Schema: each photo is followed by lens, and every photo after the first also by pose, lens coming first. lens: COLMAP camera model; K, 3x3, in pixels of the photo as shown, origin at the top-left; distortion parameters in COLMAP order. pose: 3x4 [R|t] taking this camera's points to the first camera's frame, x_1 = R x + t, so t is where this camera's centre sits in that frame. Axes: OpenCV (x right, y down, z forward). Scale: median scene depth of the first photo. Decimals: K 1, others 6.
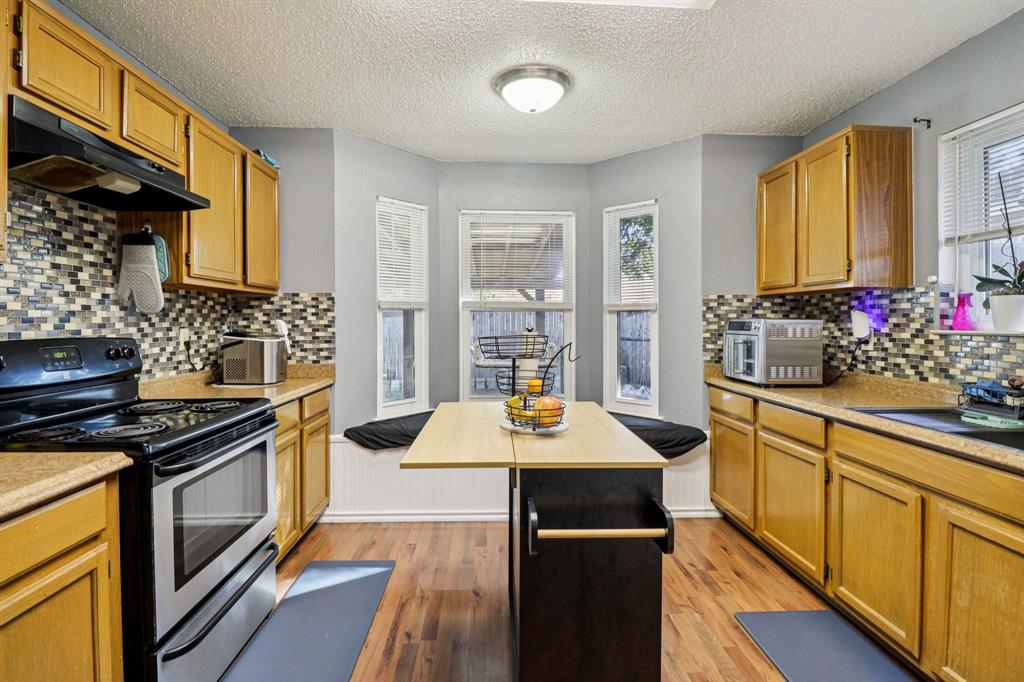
lens RADIAL K [[477.7, 0, 511.2], [0, 477.7, 326.1], [0, 0, 1]] dist [-0.001436, -0.014508]
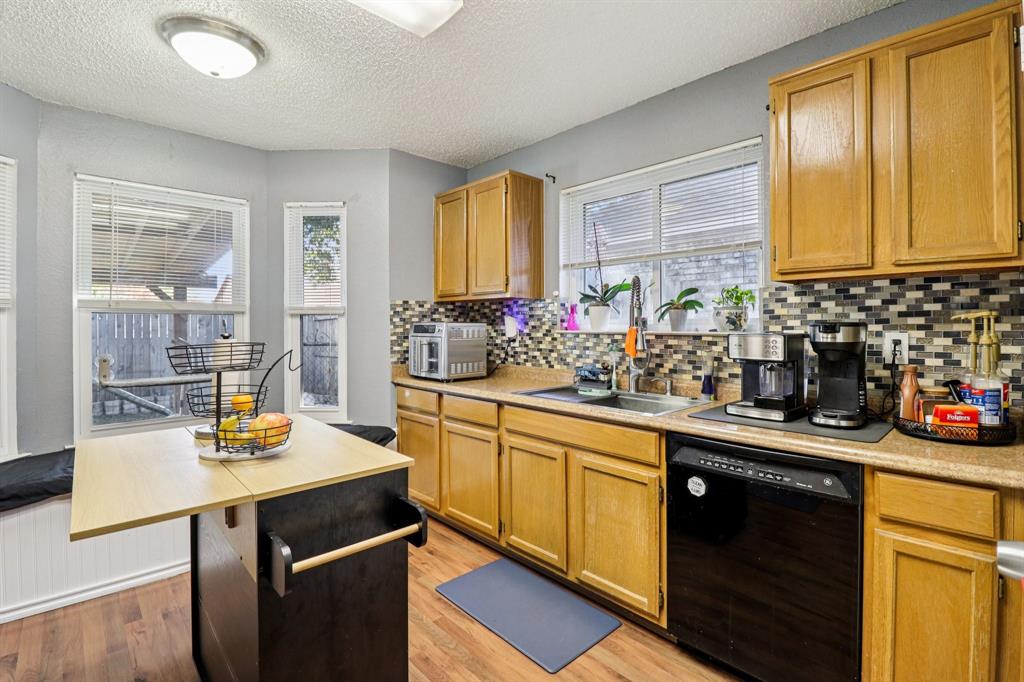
lens RADIAL K [[470.3, 0, 521.5], [0, 470.3, 328.3], [0, 0, 1]] dist [0.001187, -0.013930]
pose [[0.753500, -0.010330, 0.657367, -0.099149], [0.012062, 0.999925, 0.001888, -0.001782], [-0.657337, 0.006506, 0.753568, 0.037604]]
